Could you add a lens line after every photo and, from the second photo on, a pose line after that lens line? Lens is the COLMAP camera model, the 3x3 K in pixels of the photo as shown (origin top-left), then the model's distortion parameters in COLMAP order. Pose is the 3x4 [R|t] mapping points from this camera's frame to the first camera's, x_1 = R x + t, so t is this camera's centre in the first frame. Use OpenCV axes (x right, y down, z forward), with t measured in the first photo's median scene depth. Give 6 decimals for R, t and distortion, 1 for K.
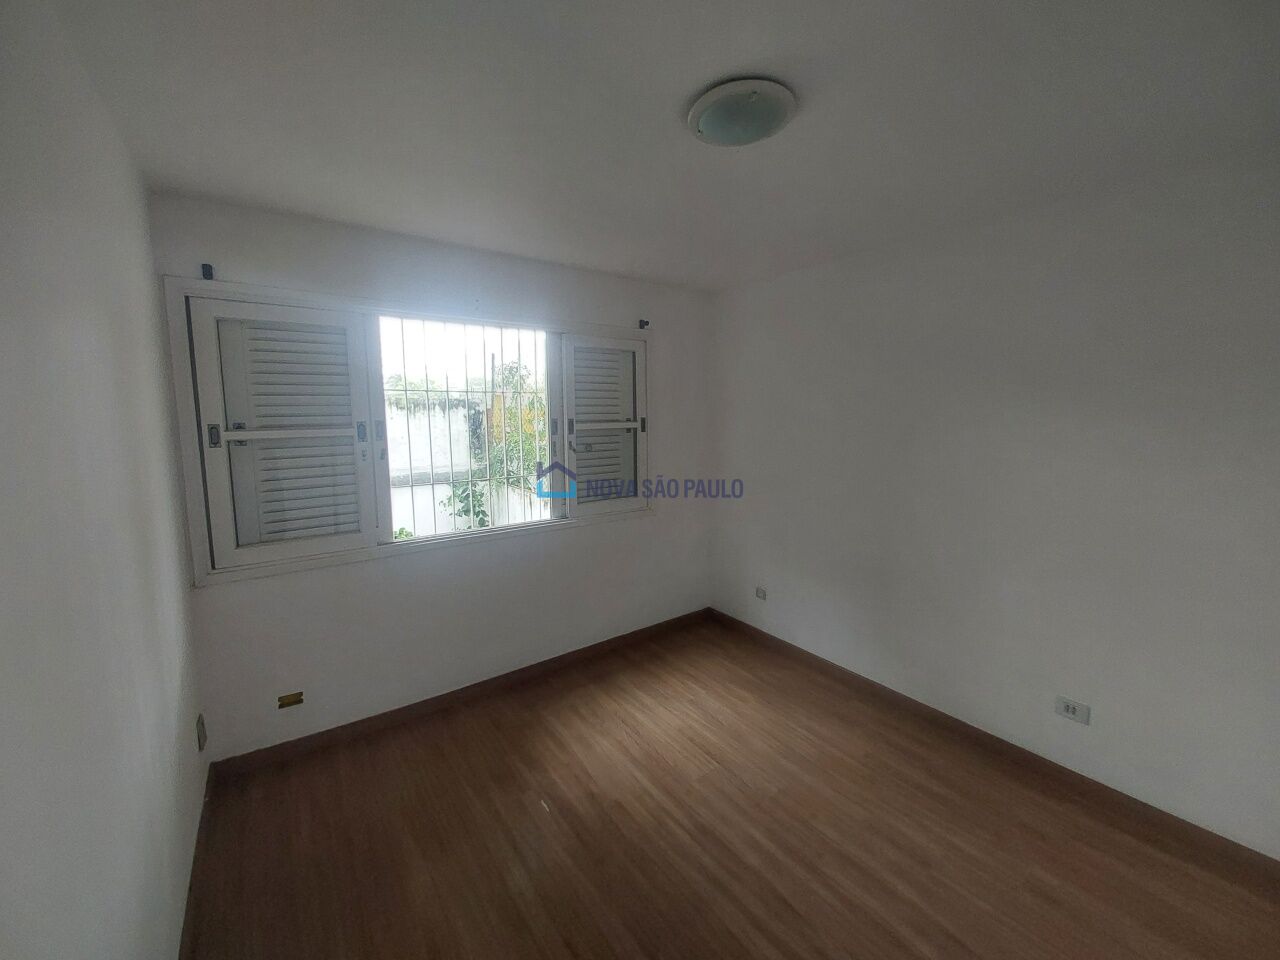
lens RADIAL K [[509.3, 0, 636.6], [0, 509.3, 468.2], [0, 0, 1]] dist [-0.002573, -0.000603]
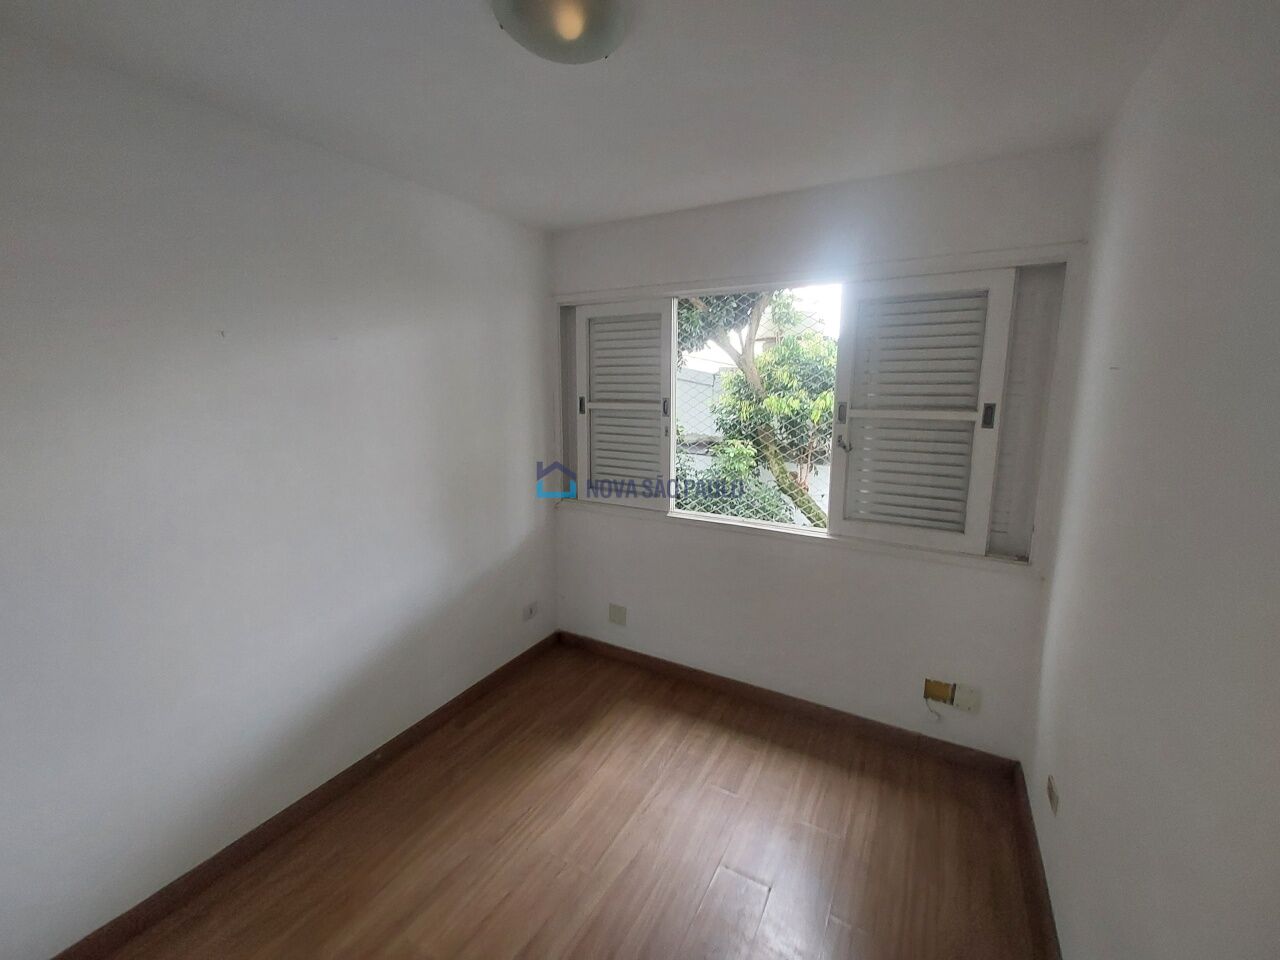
lens RADIAL K [[509.3, 0, 665.3], [0, 509.3, 477.9], [0, 0, 1]] dist [-0.002573, -0.000603]
pose [[0.468744, 0.157203, -0.869233, 0.456775], [-0.112513, 0.986647, 0.117764, -0.051805], [0.876139, 0.042598, 0.480173, 0.485289]]
